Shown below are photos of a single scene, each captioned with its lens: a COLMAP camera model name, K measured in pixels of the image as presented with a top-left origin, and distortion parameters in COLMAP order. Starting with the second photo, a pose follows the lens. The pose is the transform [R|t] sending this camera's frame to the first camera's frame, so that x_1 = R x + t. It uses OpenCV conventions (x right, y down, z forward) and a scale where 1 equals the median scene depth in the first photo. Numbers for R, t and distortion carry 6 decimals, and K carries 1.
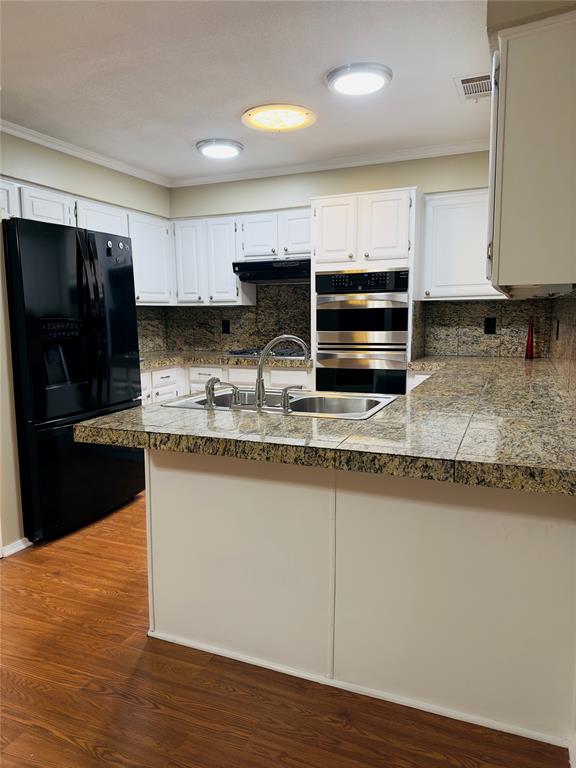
lens RADIAL K [[539.6, 0, 288.6], [0, 539.6, 384.6], [0, 0, 1]] dist [0.068495, -0.078682]
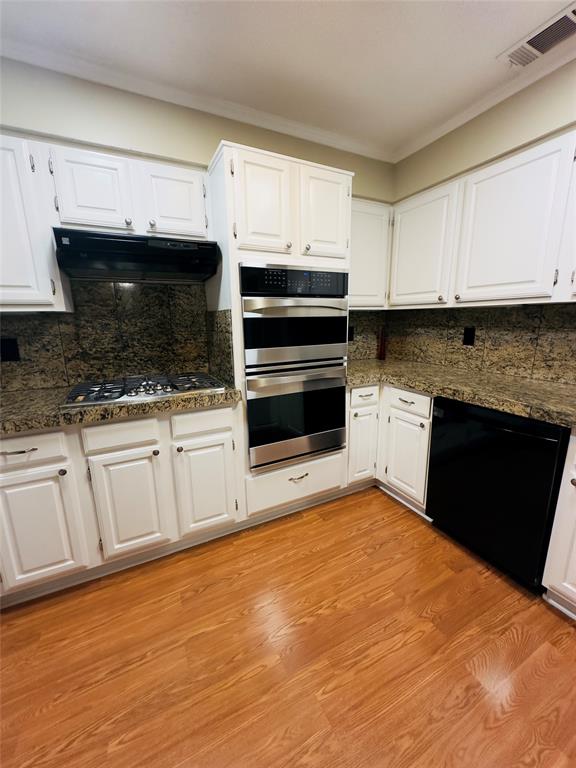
lens RADIAL K [[306.5, 0, 284.4], [0, 306.5, 383.8], [0, 0, 1]] dist [0.001051, 0.001186]
pose [[0.645004, -0.159477, 0.747354, -0.235878], [0.108967, 0.987182, 0.116609, -0.102279], [-0.756371, 0.006224, 0.654114, 0.744284]]
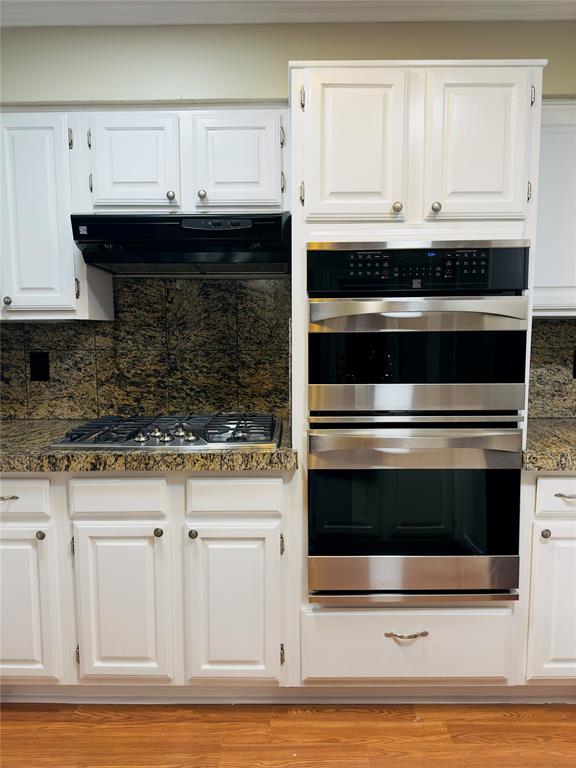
lens RADIAL K [[539.6, 0, 287.7], [0, 539.6, 383.3], [0, 0, 1]] dist [0.068495, -0.078682]
pose [[0.923127, -0.033102, 0.383067, -0.132608], [0.044720, 0.998769, -0.021461, -0.097524], [-0.381886, 0.036942, 0.923471, 0.657533]]
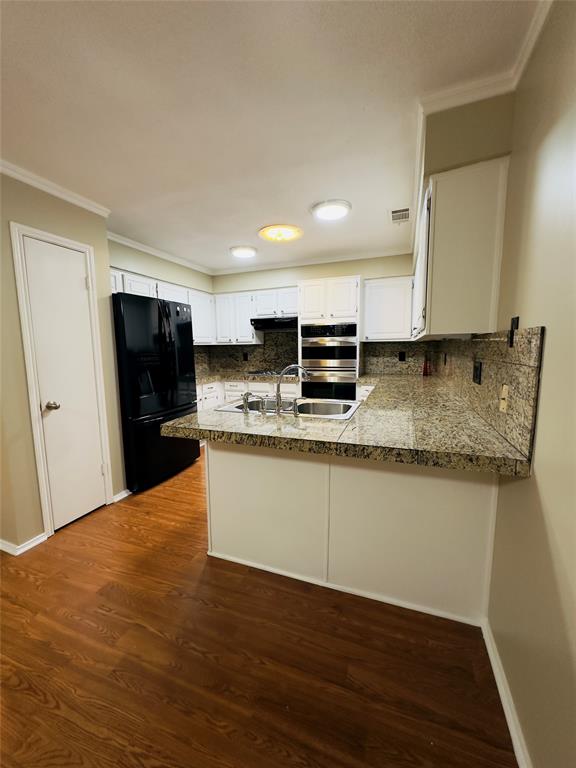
lens RADIAL K [[306.5, 0, 287.8], [0, 306.5, 385.0], [0, 0, 1]] dist [0.001051, 0.001186]
pose [[0.999133, -0.008863, 0.040675, -0.032483], [0.009218, 0.999921, -0.008549, -0.013693], [-0.040596, 0.008917, 0.999136, 0.055984]]
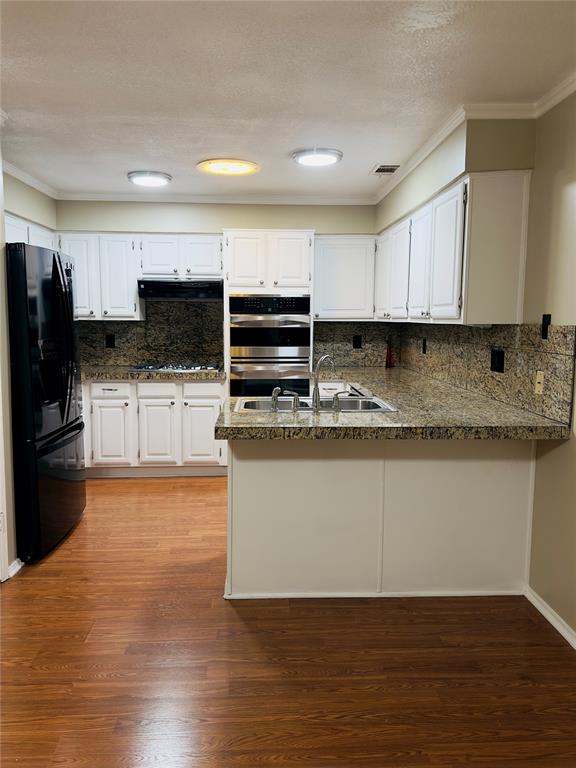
lens RADIAL K [[601.6, 0, 285.9], [0, 601.6, 379.8], [0, 0, 1]] dist [0.075499, -0.044109]
pose [[0.899890, -0.030688, 0.435035, -0.413880], [0.042986, 0.998905, -0.018455, -0.002694], [-0.433993, 0.035308, 0.900224, -0.180341]]
